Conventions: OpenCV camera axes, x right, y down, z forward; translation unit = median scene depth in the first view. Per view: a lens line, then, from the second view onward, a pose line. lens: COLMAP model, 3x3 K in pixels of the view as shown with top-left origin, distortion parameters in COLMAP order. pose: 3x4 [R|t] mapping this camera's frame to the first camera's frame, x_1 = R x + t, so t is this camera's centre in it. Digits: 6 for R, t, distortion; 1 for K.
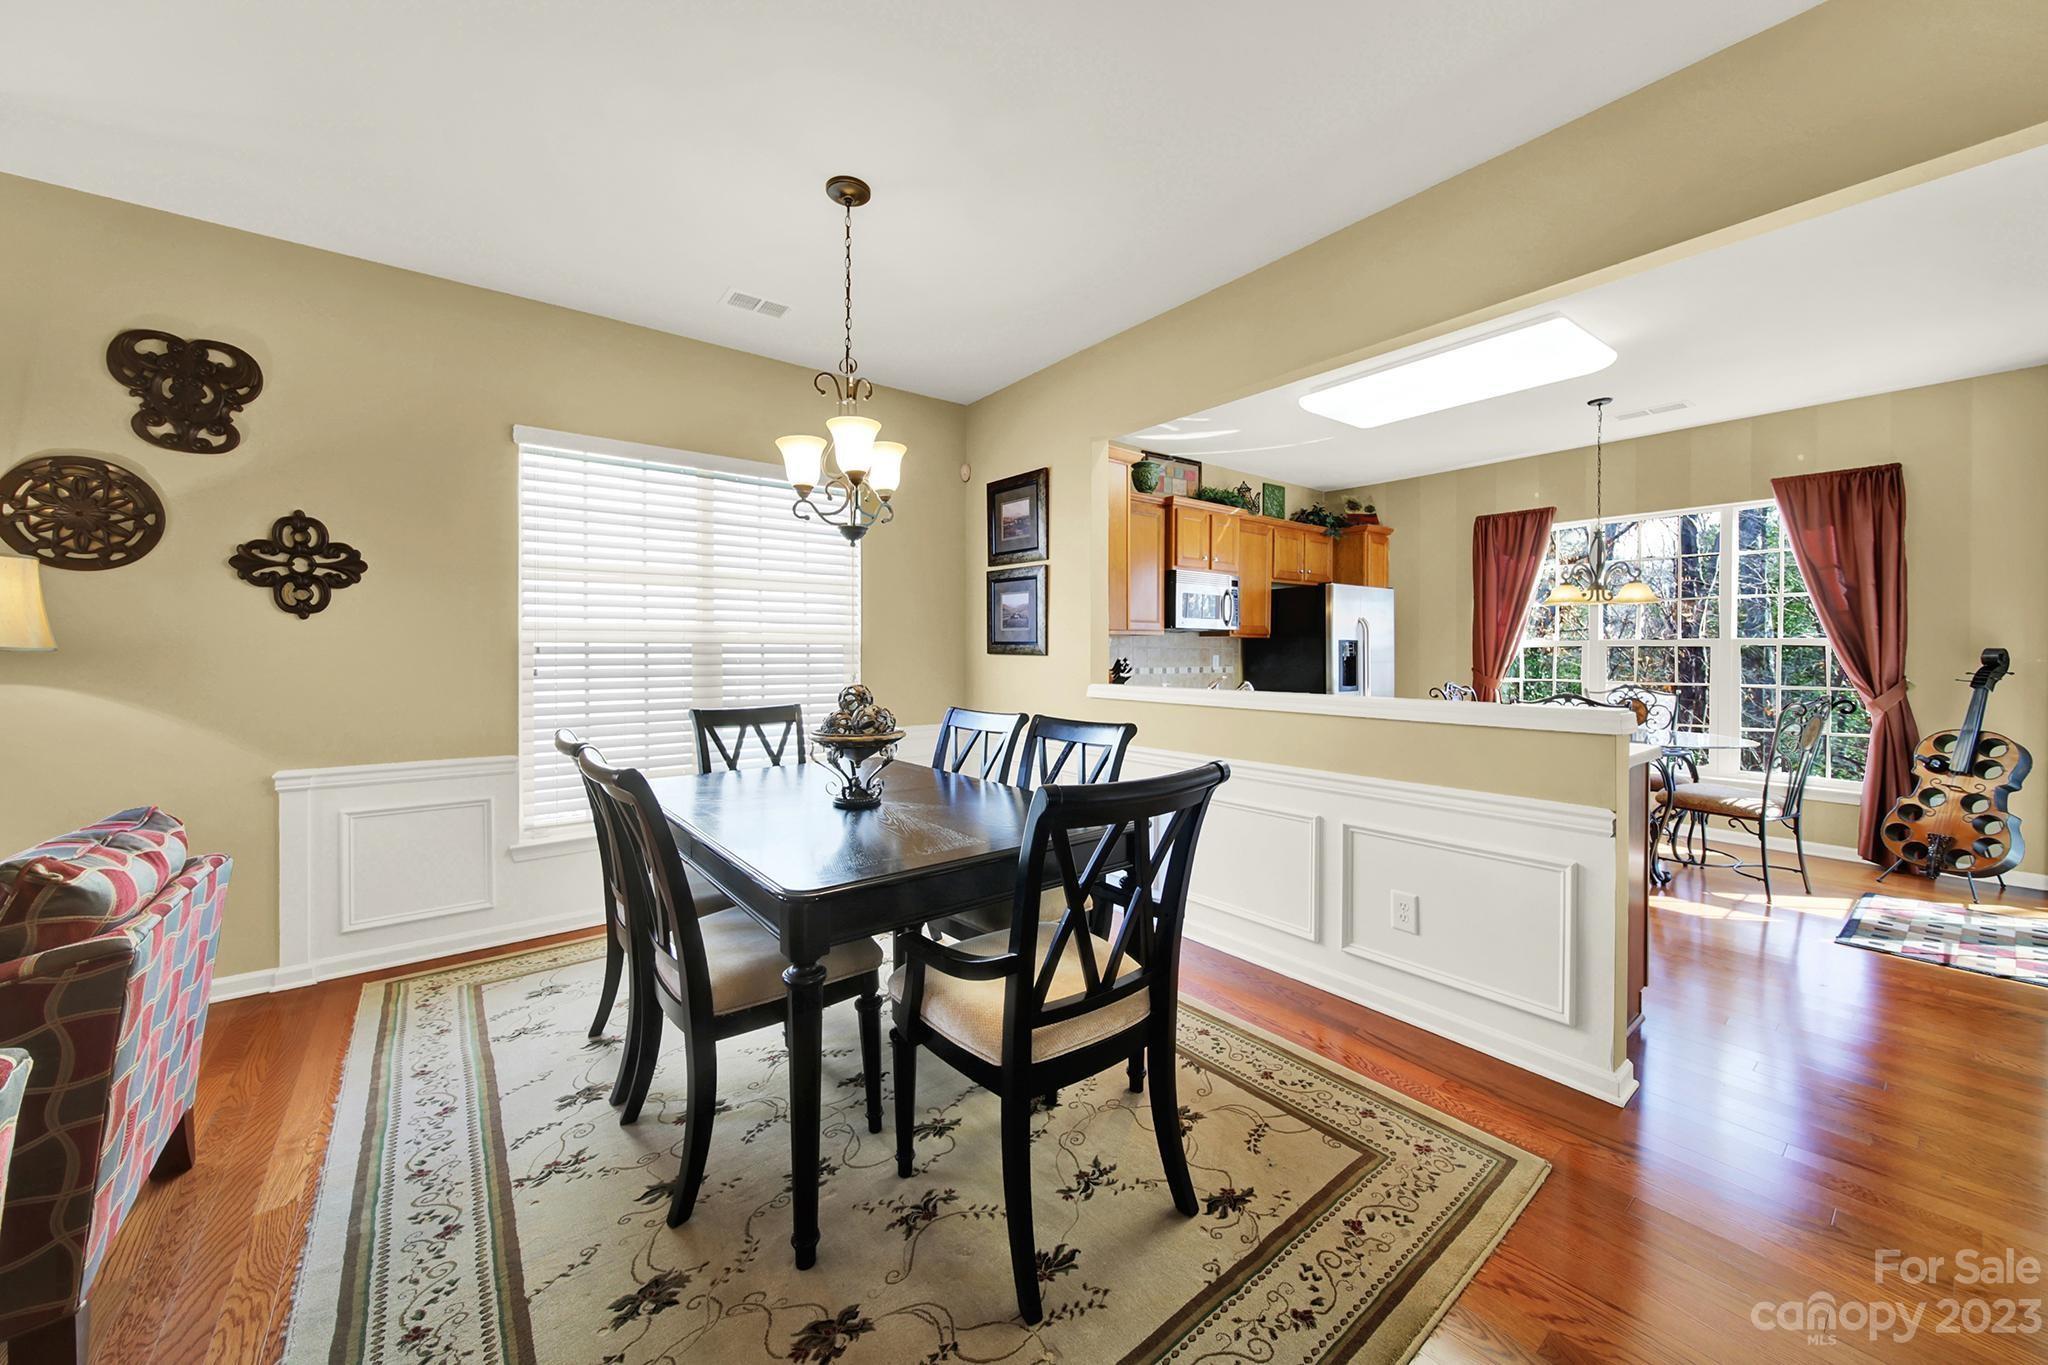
lens RADIAL K [[735.4, 0, 1016.2], [0, 735.4, 657.0], [0, 0, 1]] dist [0.002287, -0.000970]
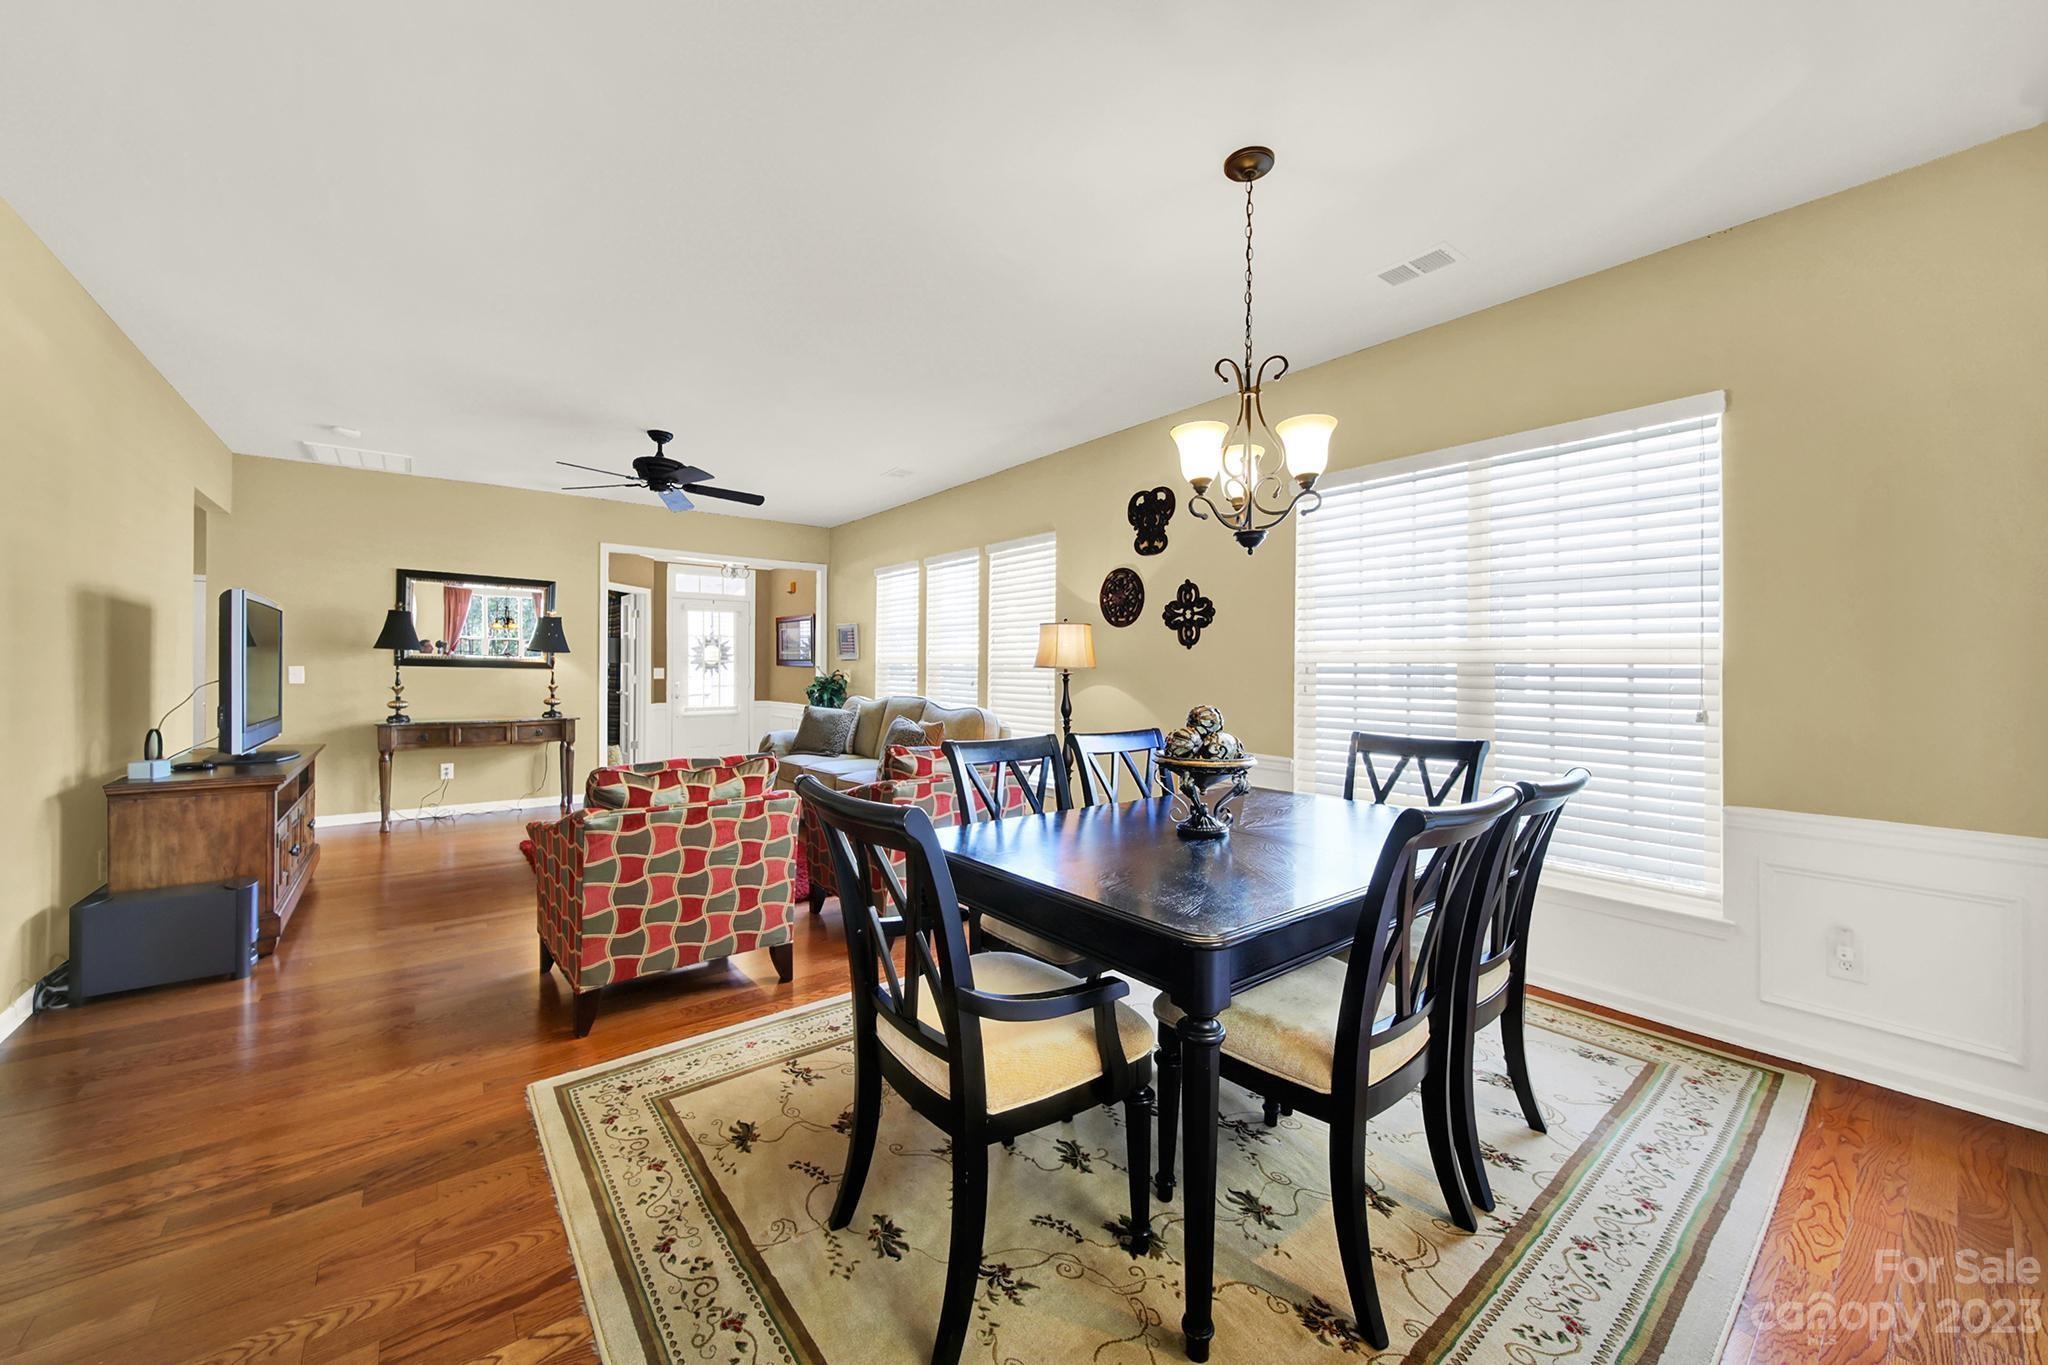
lens RADIAL K [[735.4, 0, 1011.5], [0, 735.4, 675.4], [0, 0, 1]] dist [0.002287, -0.000970]
pose [[0.028850, 0.010295, -0.999531, 0.391586], [-0.014650, 0.999844, 0.009875, -0.003725], [0.999476, 0.014359, 0.028997, 0.398508]]
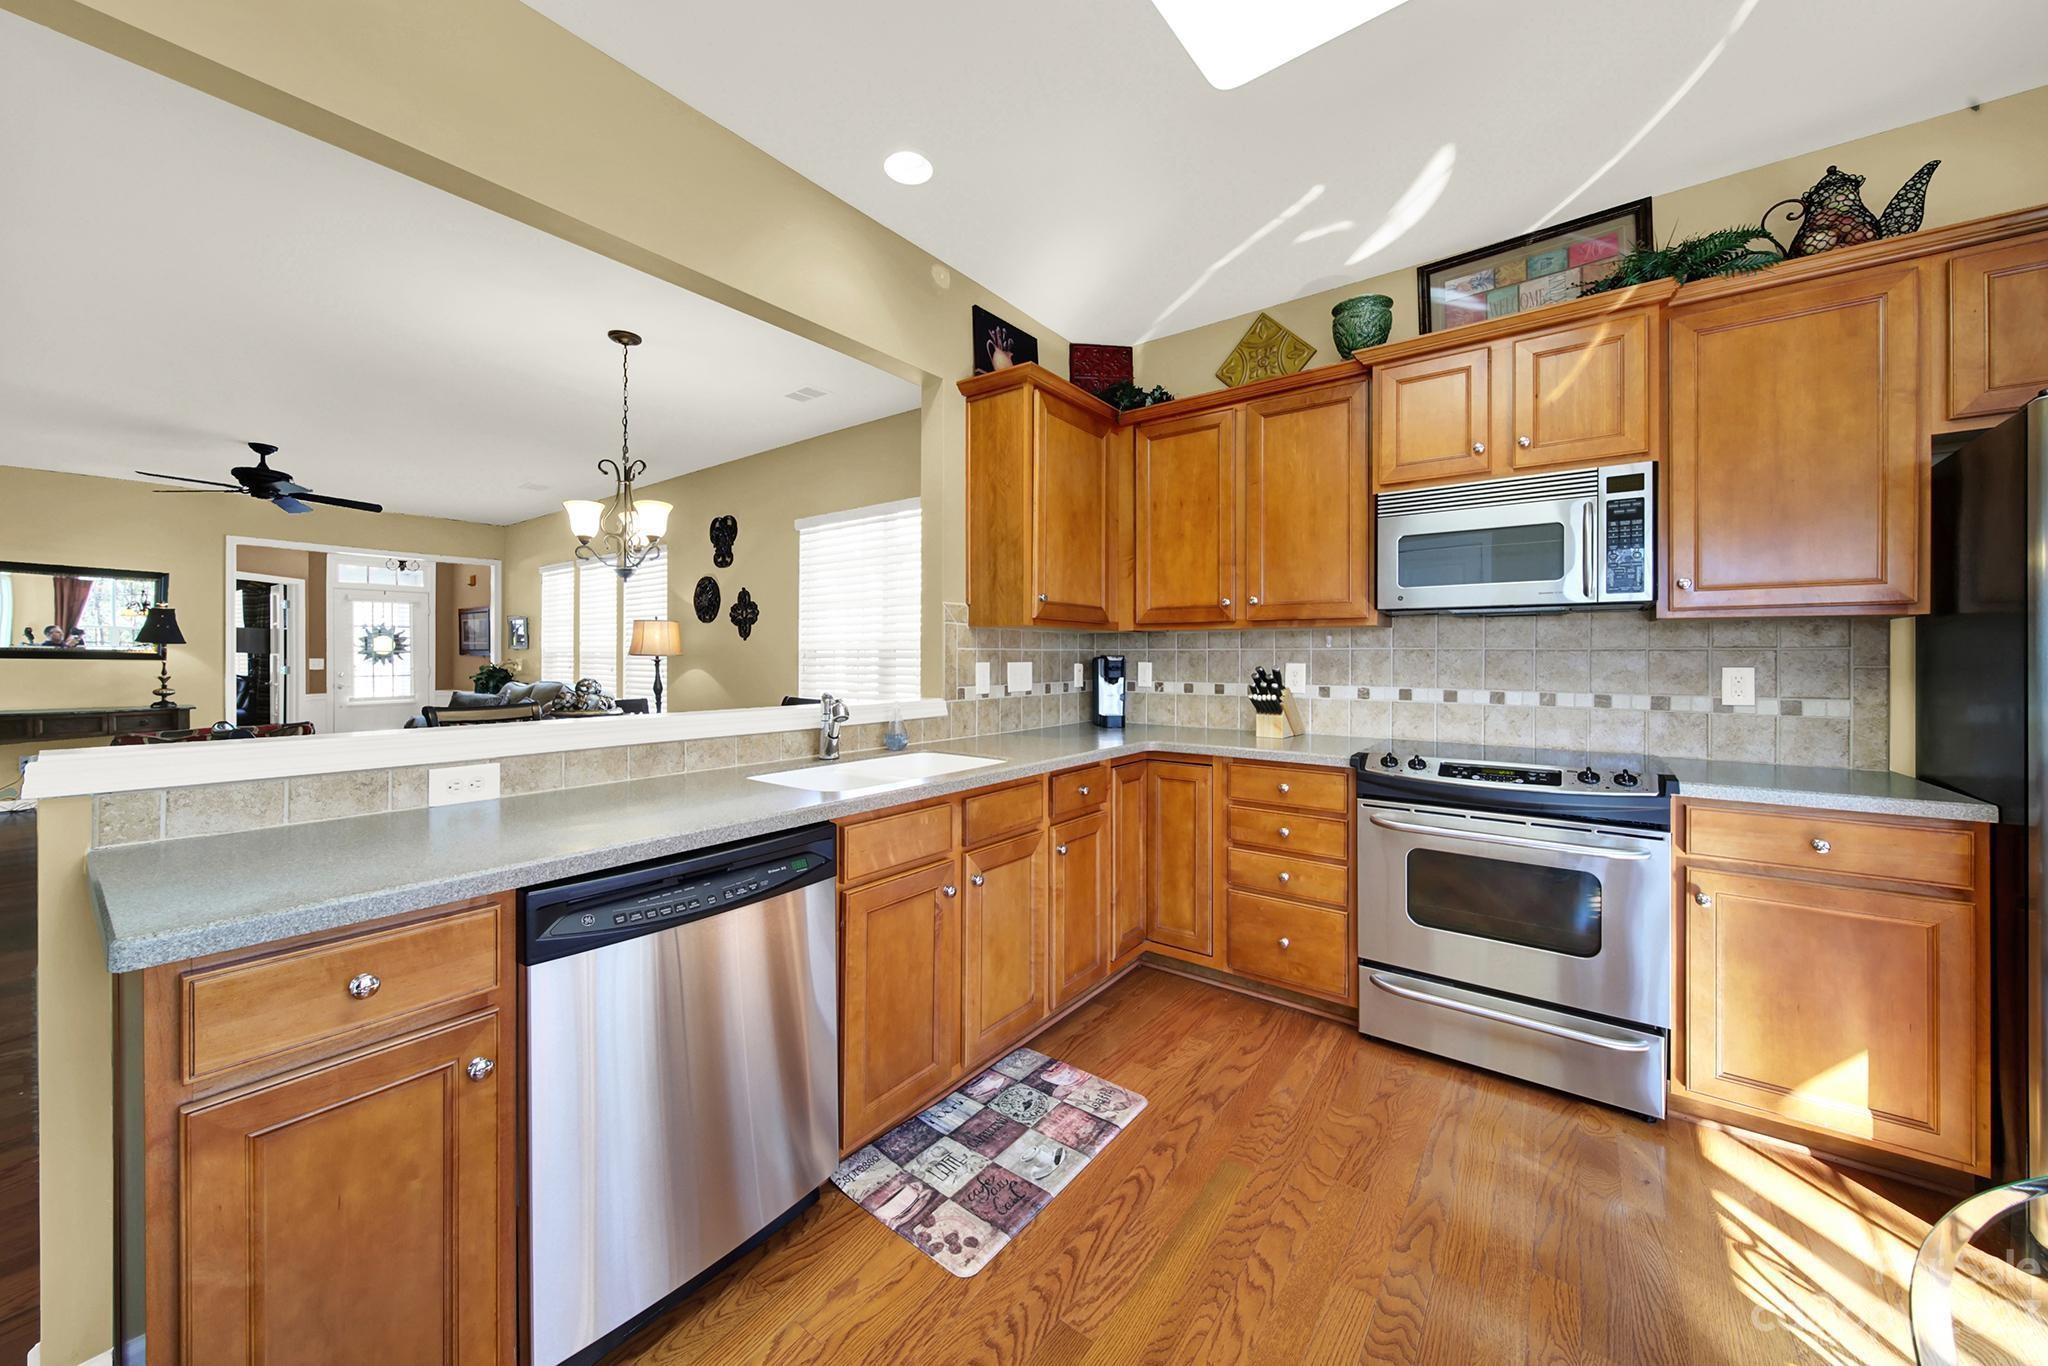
lens RADIAL K [[735.4, 0, 1007.7], [0, 735.4, 659.2], [0, 0, 1]] dist [0.002287, -0.000970]
pose [[0.266532, 0.002243, -0.963824, 0.806227], [-0.009039, 0.999959, -0.000172, -0.004891], [0.963784, 0.008758, 0.266541, 0.792924]]
